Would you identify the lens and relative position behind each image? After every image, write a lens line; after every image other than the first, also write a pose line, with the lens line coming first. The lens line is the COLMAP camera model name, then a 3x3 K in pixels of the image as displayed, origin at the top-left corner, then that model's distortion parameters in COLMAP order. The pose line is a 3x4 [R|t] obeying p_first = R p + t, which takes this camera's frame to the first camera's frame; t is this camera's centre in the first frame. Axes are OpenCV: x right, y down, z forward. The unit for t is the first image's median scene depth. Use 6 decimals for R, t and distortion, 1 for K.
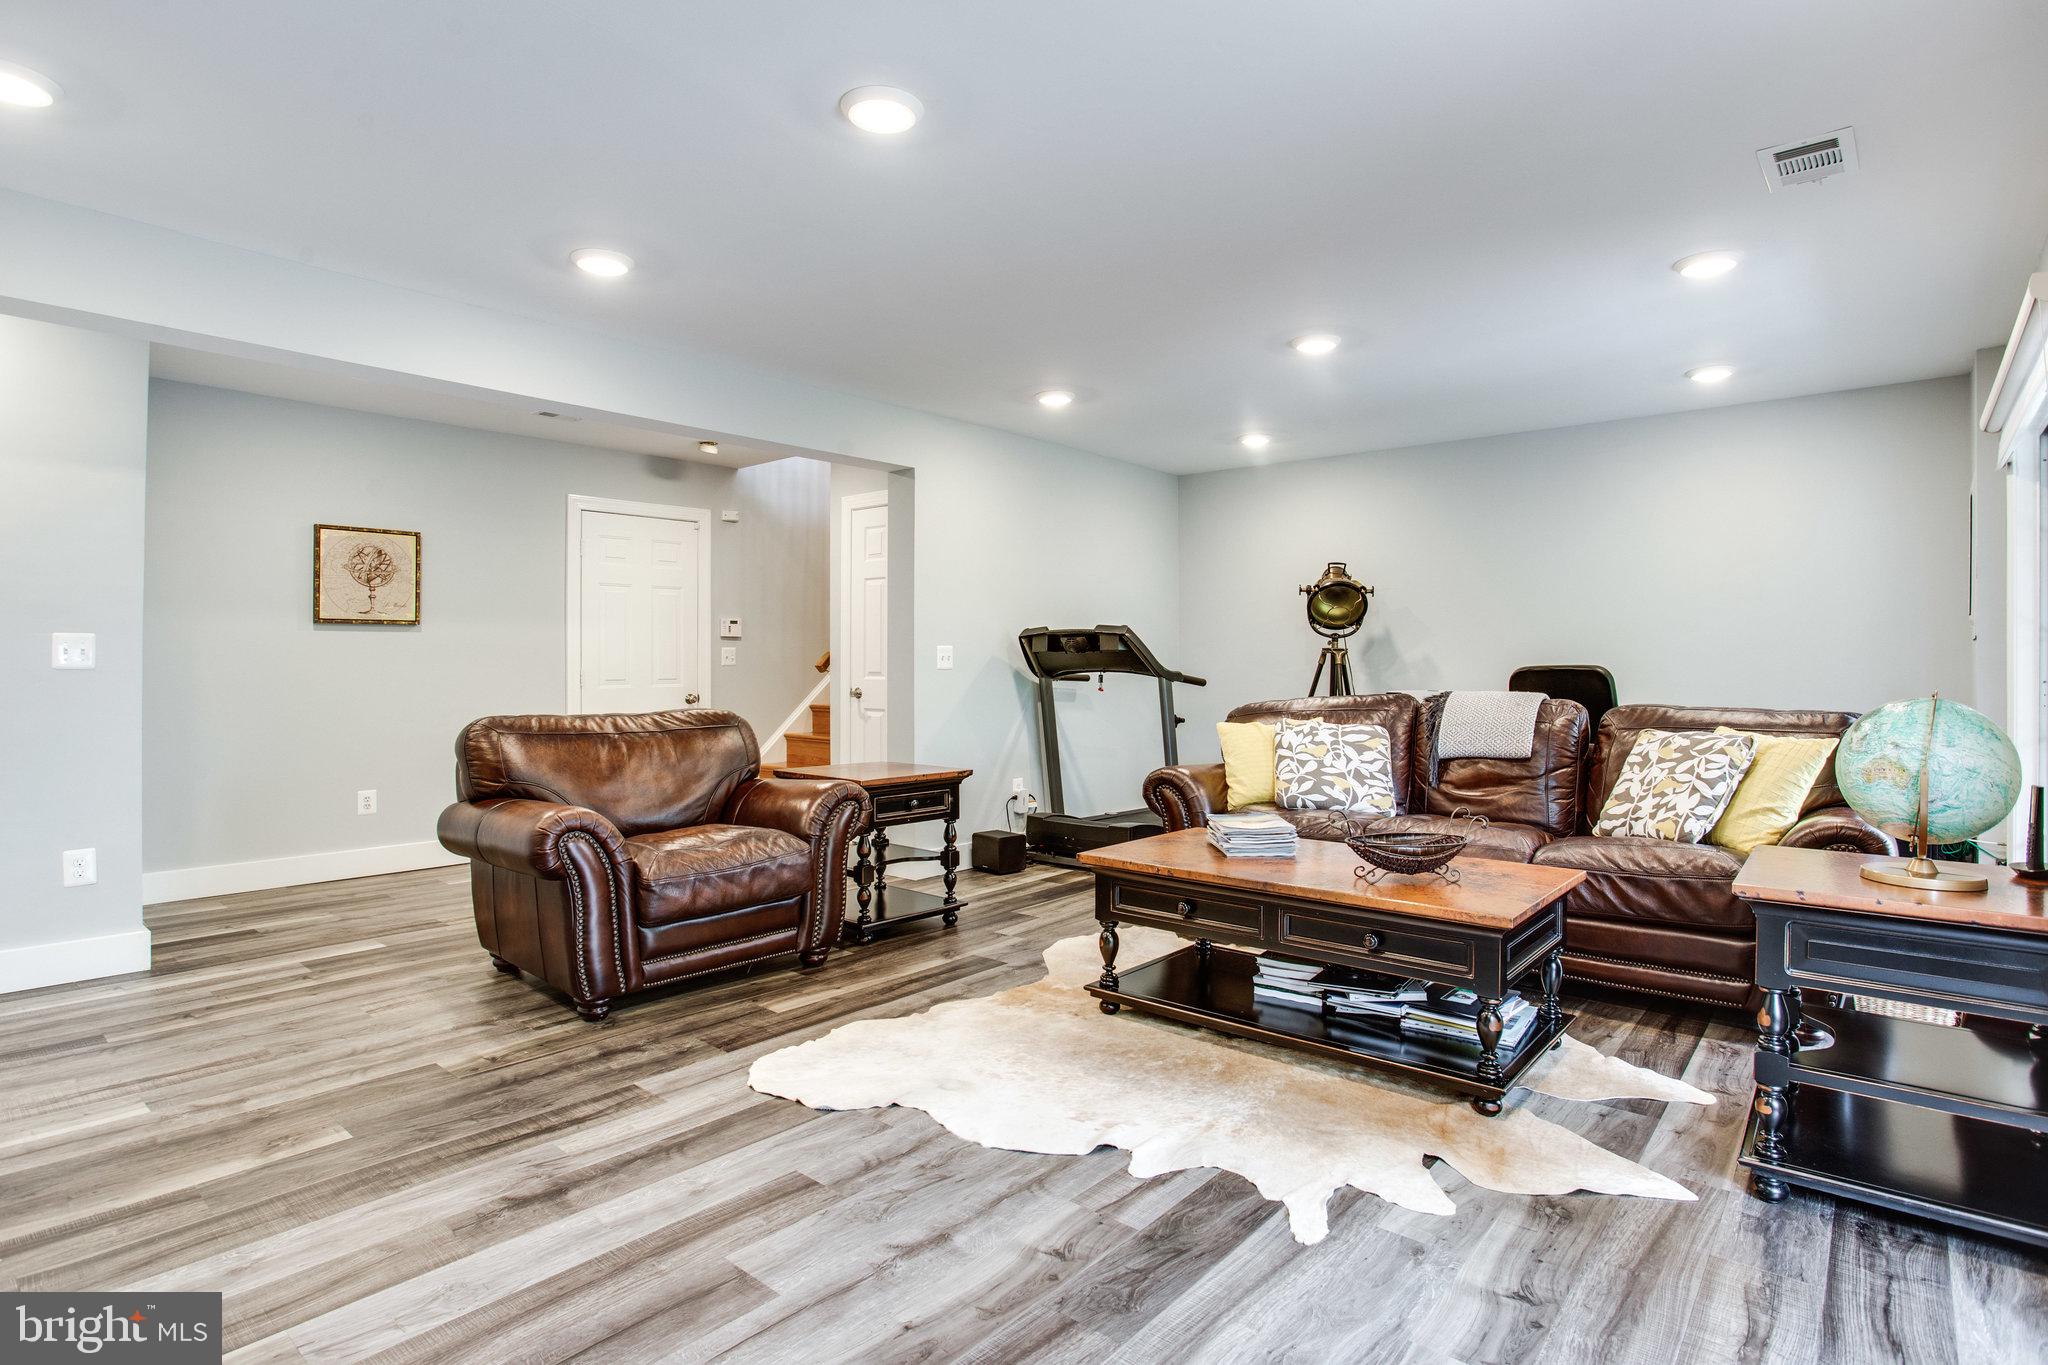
lens RADIAL K [[1021.2, 0, 1001.6], [0, 1021.2, 665.4], [0, 0, 1]] dist [-0.040164, 0.019179]
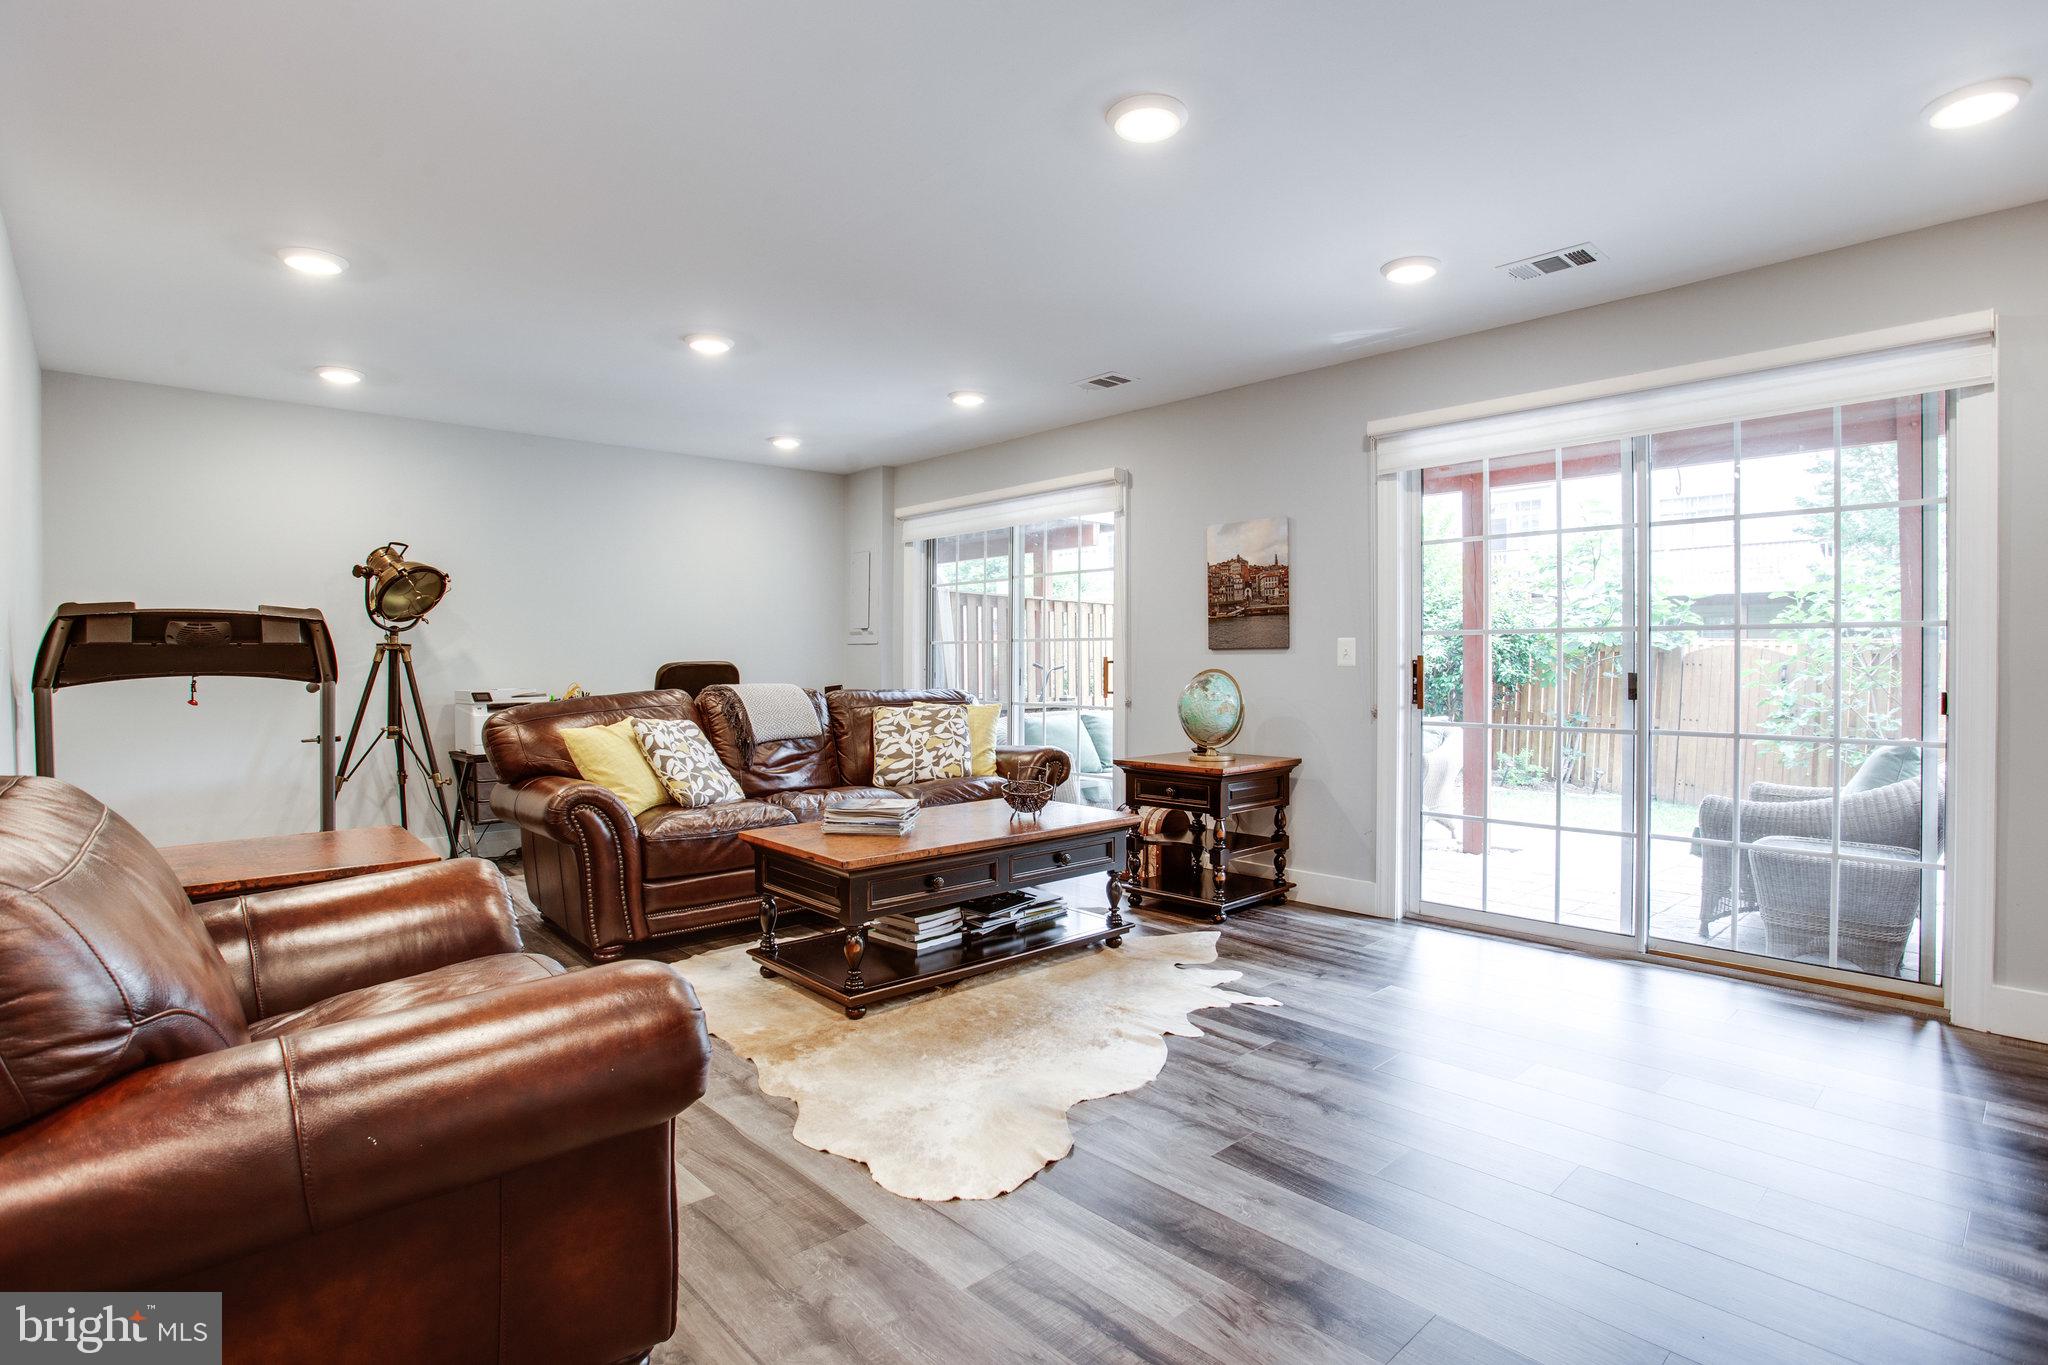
lens RADIAL K [[1021.2, 0, 1024.3], [0, 1021.2, 681.9], [0, 0, 1]] dist [-0.040164, 0.019179]
pose [[0.111476, -0.022057, 0.993522, -0.973071], [0.004758, 0.999754, 0.021662, -0.001519], [-0.993756, 0.002312, 0.111554, 0.849818]]
